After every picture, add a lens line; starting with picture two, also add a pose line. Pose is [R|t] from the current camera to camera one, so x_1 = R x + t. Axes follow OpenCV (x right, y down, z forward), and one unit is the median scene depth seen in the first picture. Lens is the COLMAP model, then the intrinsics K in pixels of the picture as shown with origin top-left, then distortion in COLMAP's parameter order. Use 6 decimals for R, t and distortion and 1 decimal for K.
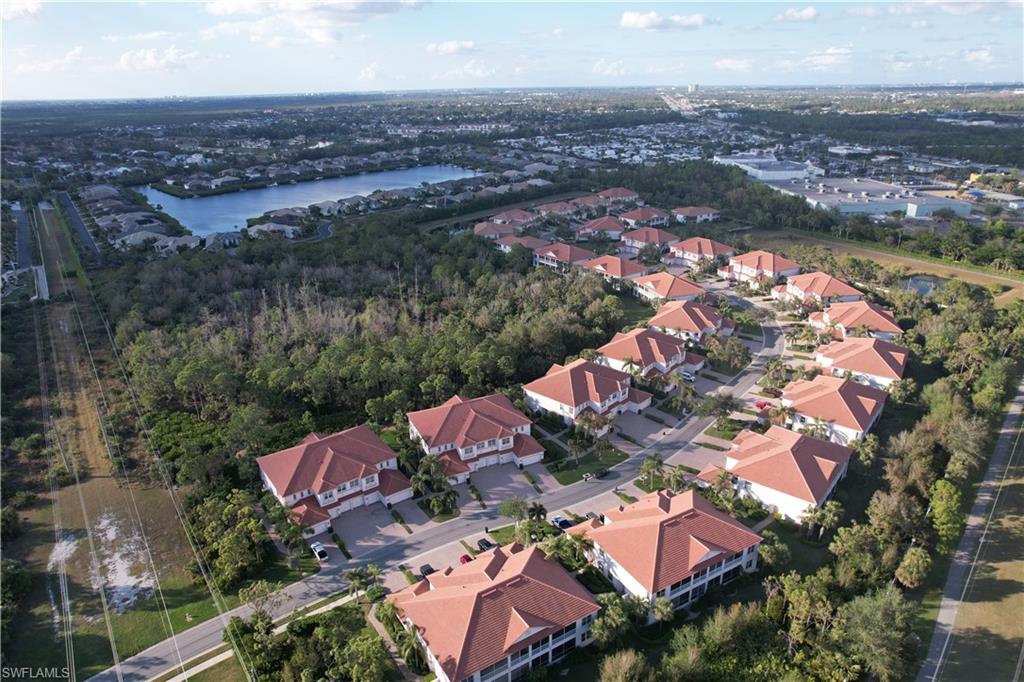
lens RADIAL K [[653.2, 0, 516.3], [0, 653.2, 340.7], [0, 0, 1]] dist [-0.075008, 0.056069]
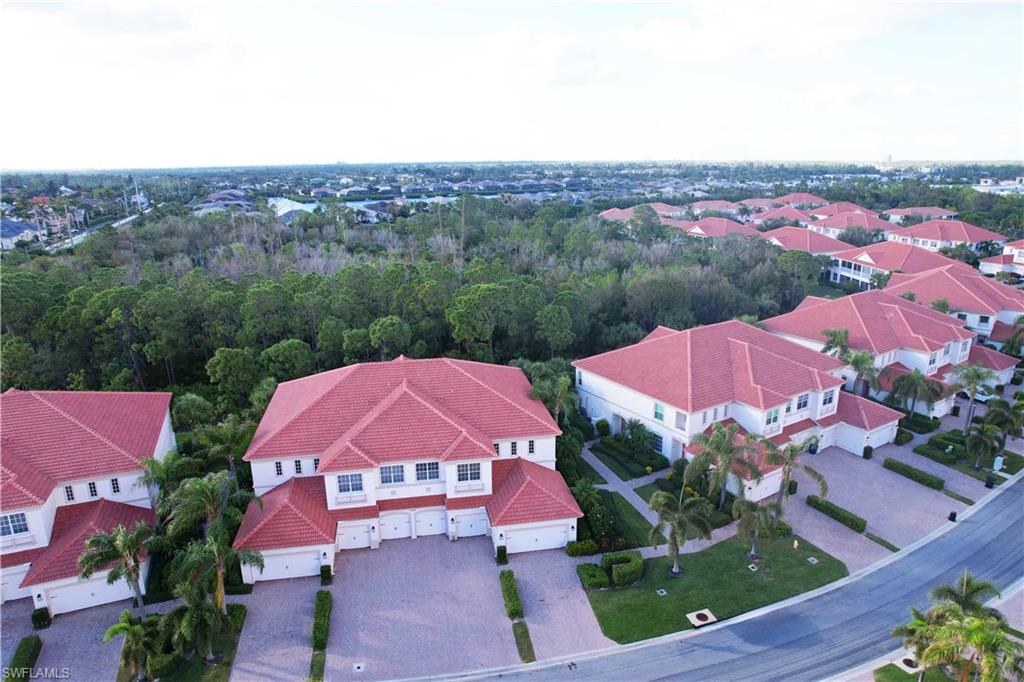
lens RADIAL K [[653.2, 0, 516.3], [0, 653.2, 340.7], [0, 0, 1]] dist [-0.075008, 0.056069]
pose [[0.967570, 0.075595, -0.241027, 0.075231], [-0.099736, 0.990974, -0.089569, 0.099190], [0.232080, 0.110703, 0.966376, 0.582596]]
